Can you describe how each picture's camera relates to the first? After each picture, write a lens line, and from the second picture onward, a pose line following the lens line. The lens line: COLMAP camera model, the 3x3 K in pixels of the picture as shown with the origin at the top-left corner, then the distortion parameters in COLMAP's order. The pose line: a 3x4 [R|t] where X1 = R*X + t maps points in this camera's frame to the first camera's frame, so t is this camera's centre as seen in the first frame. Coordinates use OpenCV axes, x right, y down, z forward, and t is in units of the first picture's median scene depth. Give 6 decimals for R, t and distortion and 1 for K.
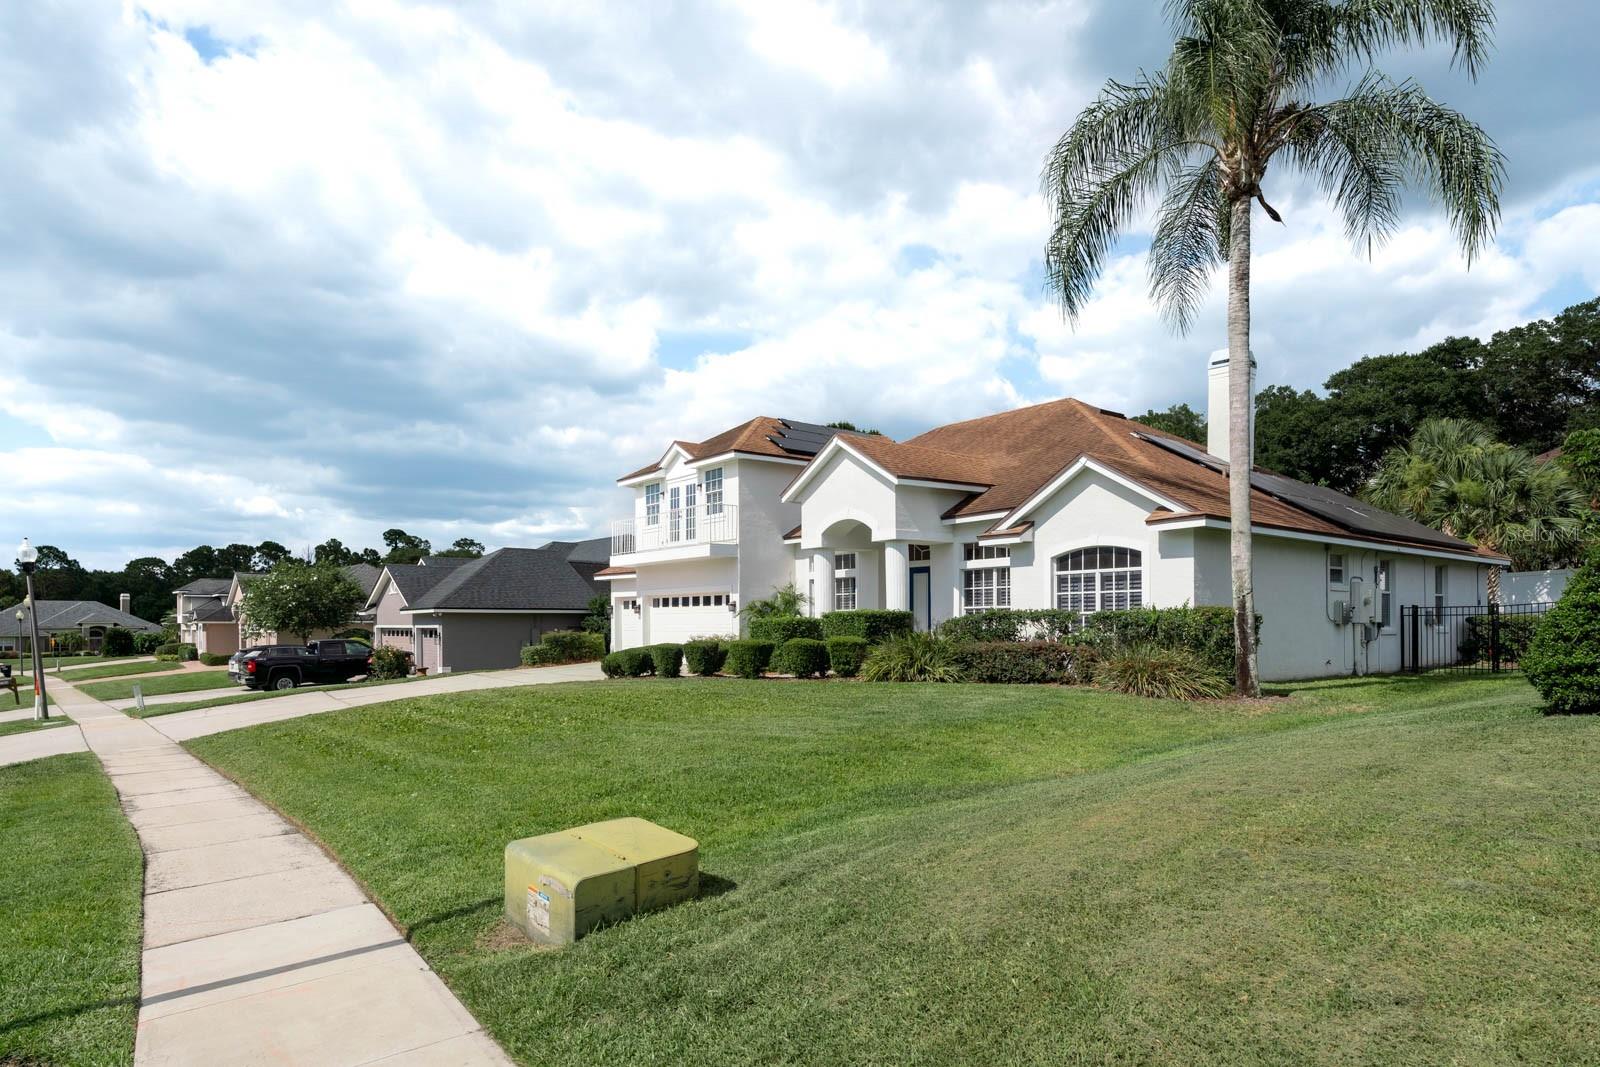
lens RADIAL K [[903.0, 0, 797.8], [0, 903.0, 619.3], [0, 0, 1]] dist [-0.006034, -0.000096]
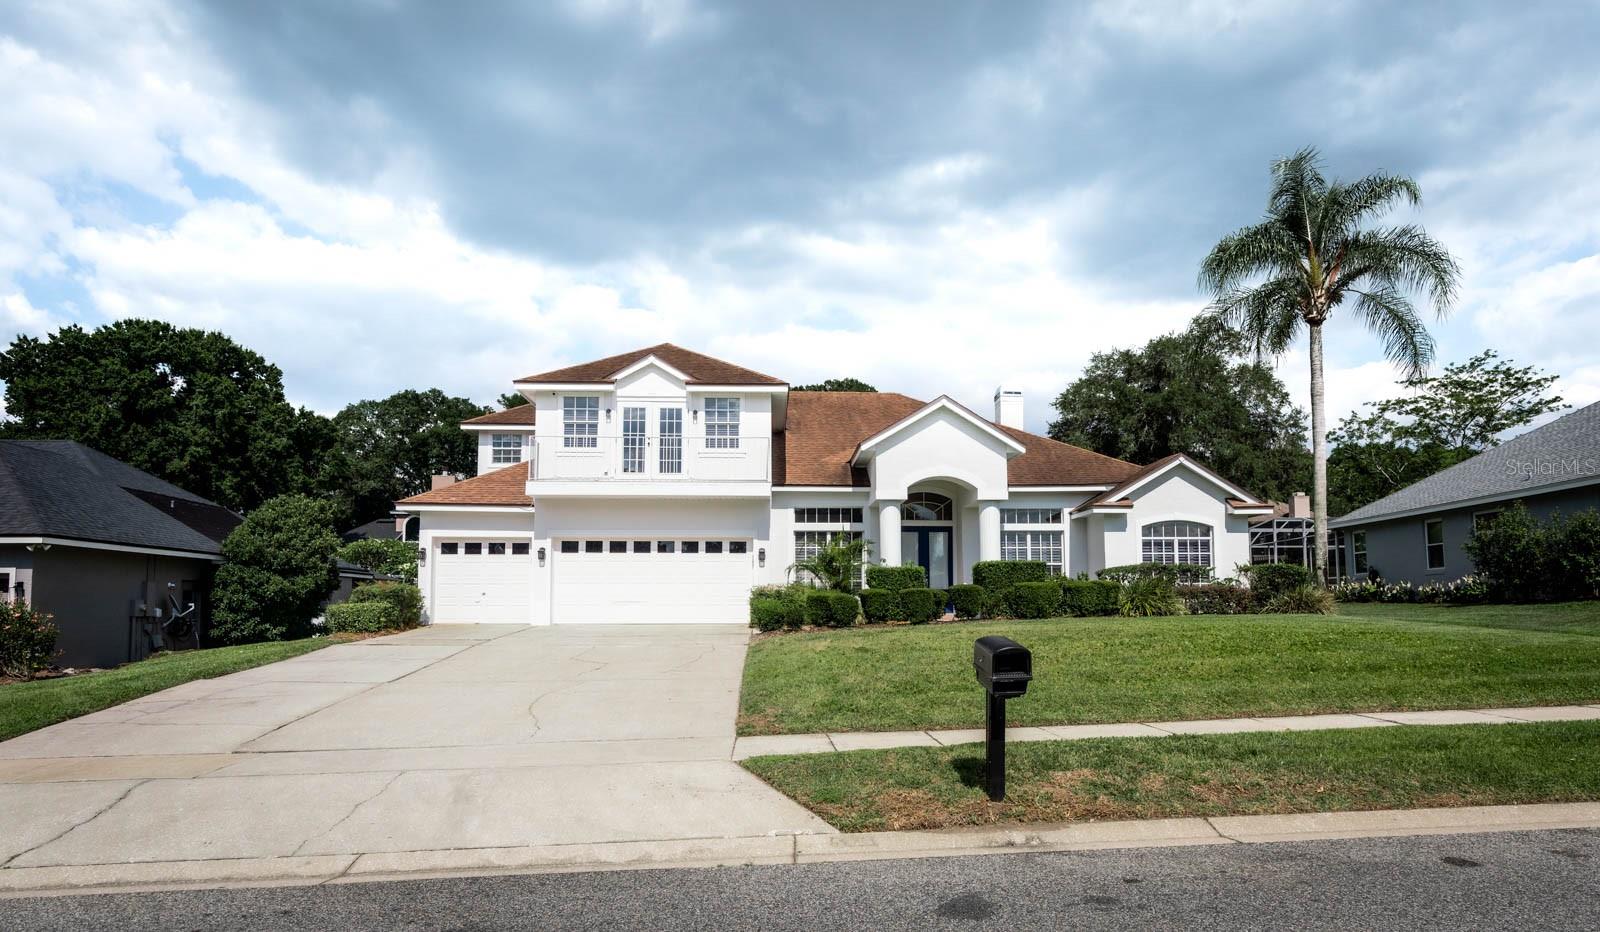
lens RADIAL K [[917.4, 0, 808.1], [0, 917.4, 571.4], [0, 0, 1]] dist [-0.016553, 0.000052]
pose [[0.587814, 0.036734, 0.808162, -0.813914], [-0.004212, 0.999094, -0.042349, 0.042730], [-0.808985, 0.021489, 0.587436, 0.445353]]
